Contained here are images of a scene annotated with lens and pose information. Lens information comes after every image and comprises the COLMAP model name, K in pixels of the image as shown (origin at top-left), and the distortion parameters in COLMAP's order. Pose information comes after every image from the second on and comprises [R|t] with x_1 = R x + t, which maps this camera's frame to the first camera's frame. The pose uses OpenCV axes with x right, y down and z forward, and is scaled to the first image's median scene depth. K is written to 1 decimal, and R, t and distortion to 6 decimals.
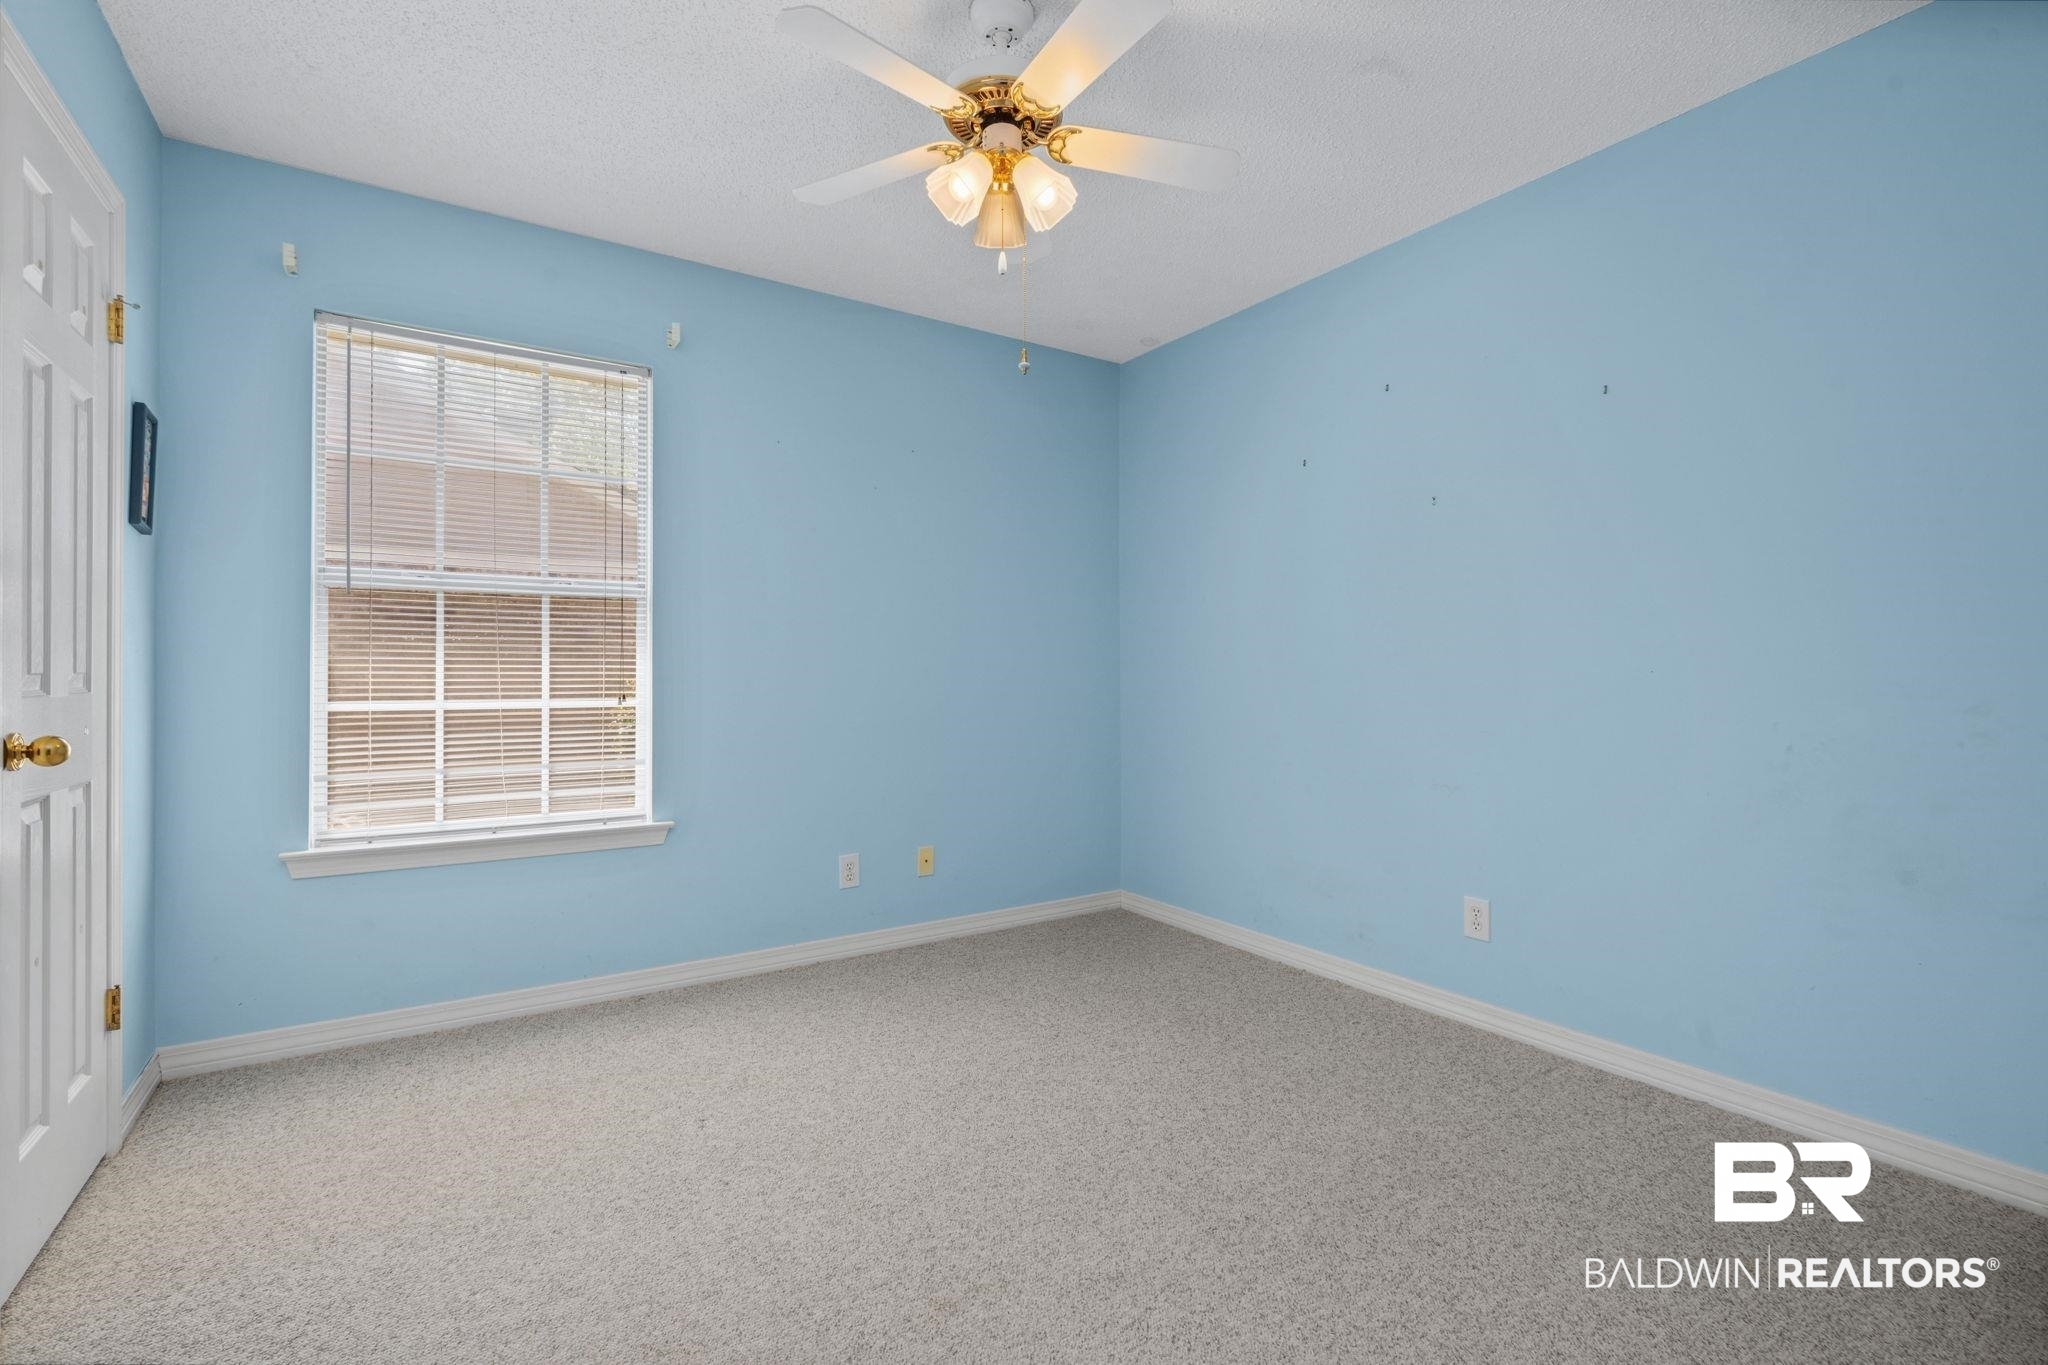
lens RADIAL K [[916.0, 0, 1023.6], [0, 916.0, 673.4], [0, 0, 1]] dist [-0.011105, -0.002050]
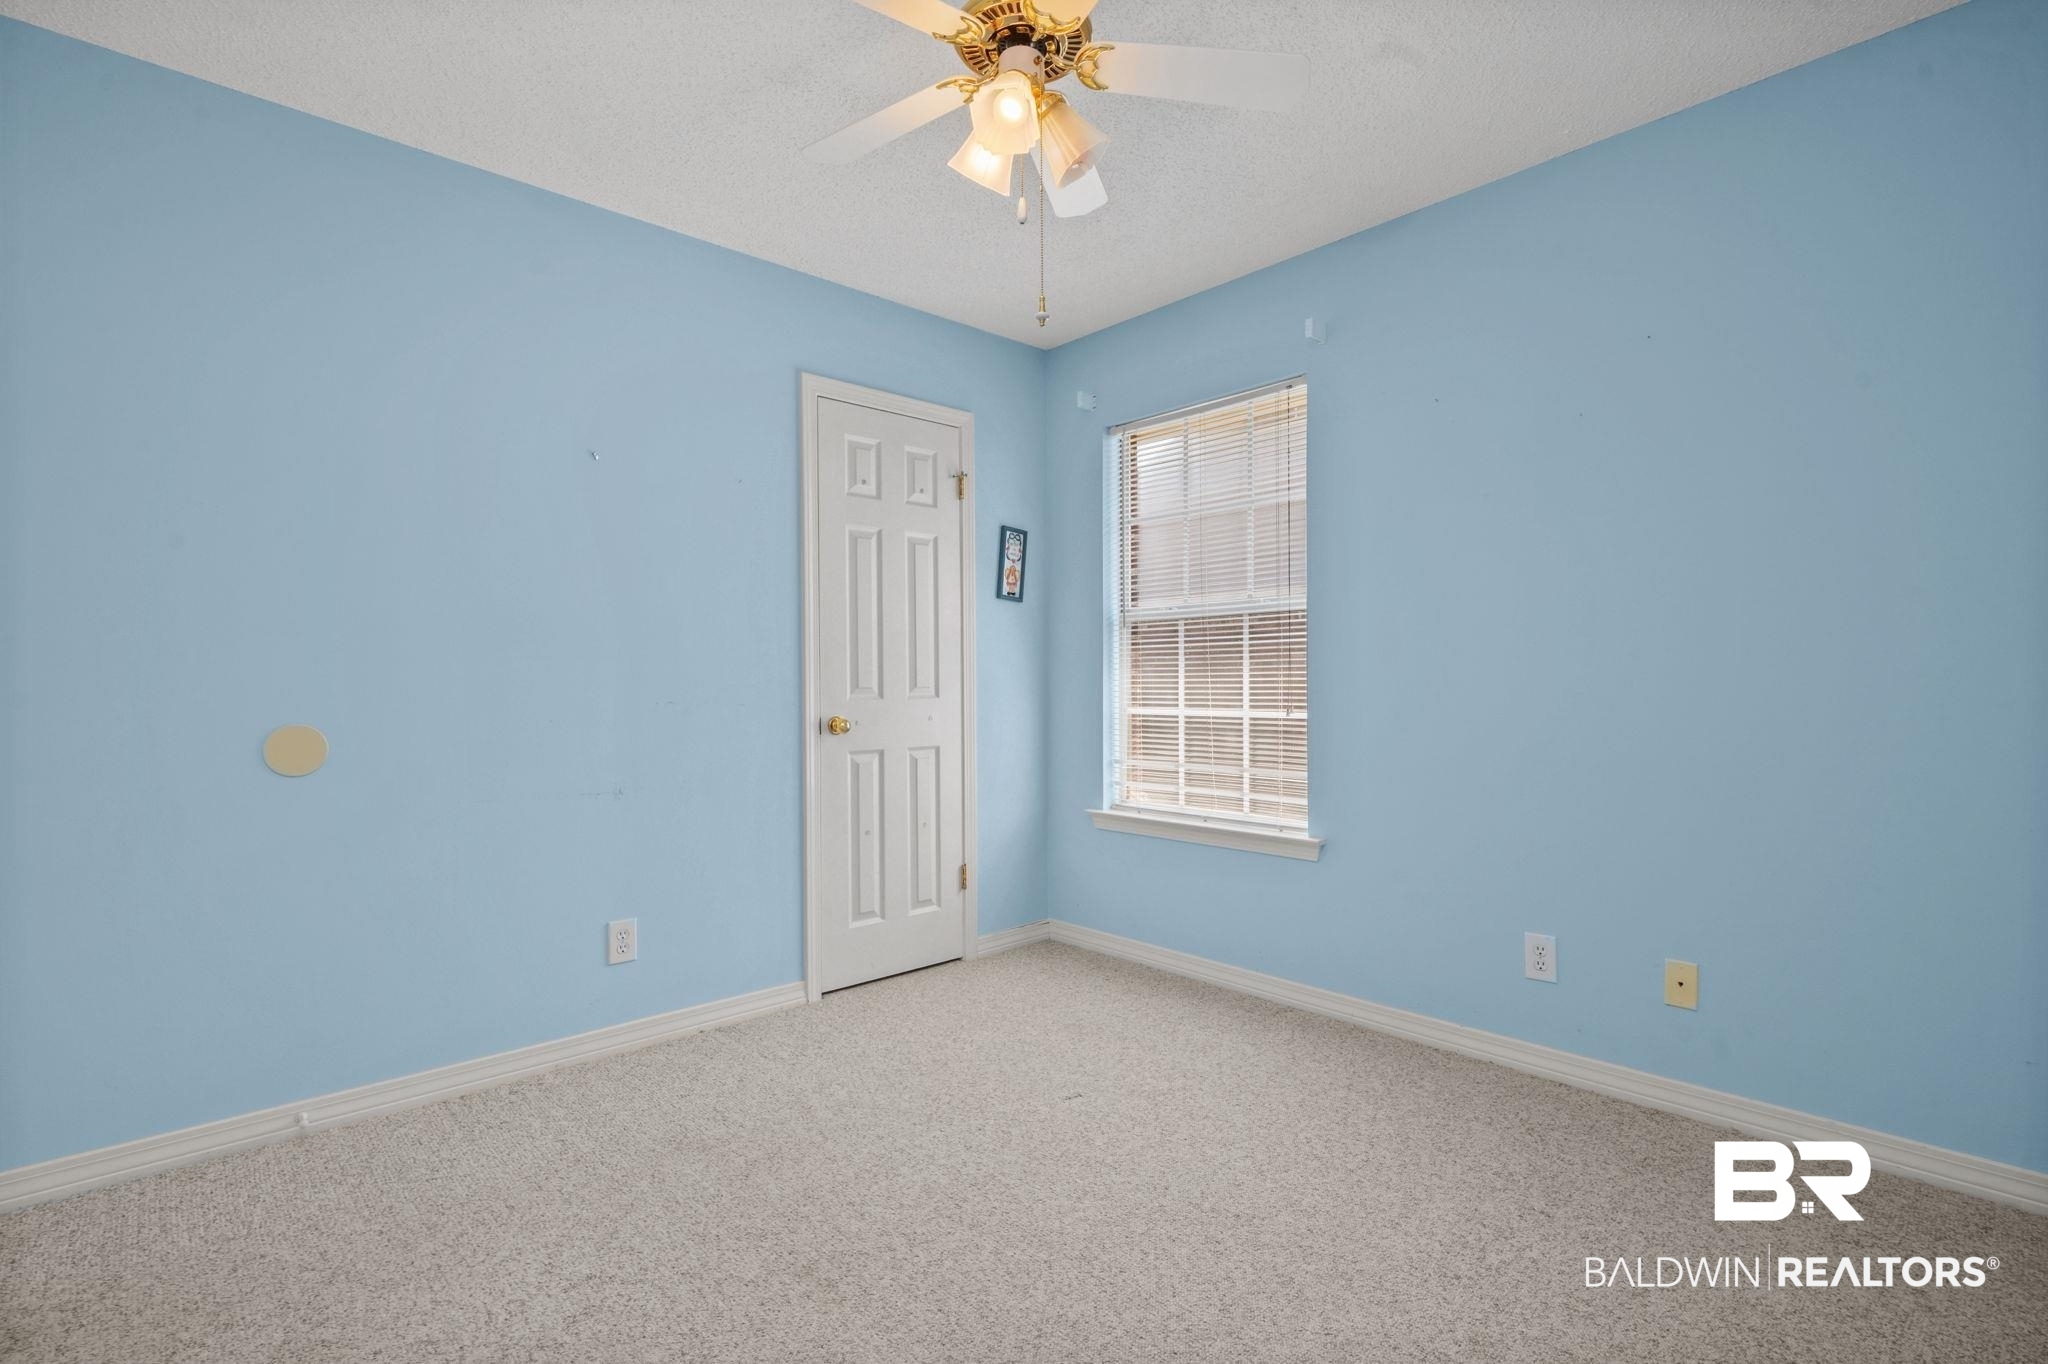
lens RADIAL K [[916.0, 0, 1022.2], [0, 916.0, 687.9], [0, 0, 1]] dist [-0.011105, -0.002050]
pose [[0.161120, -0.002817, -0.986931, 0.551607], [0.001883, 0.999995, -0.002547, 0.005430], [0.986933, -0.001448, 0.161124, 0.583304]]
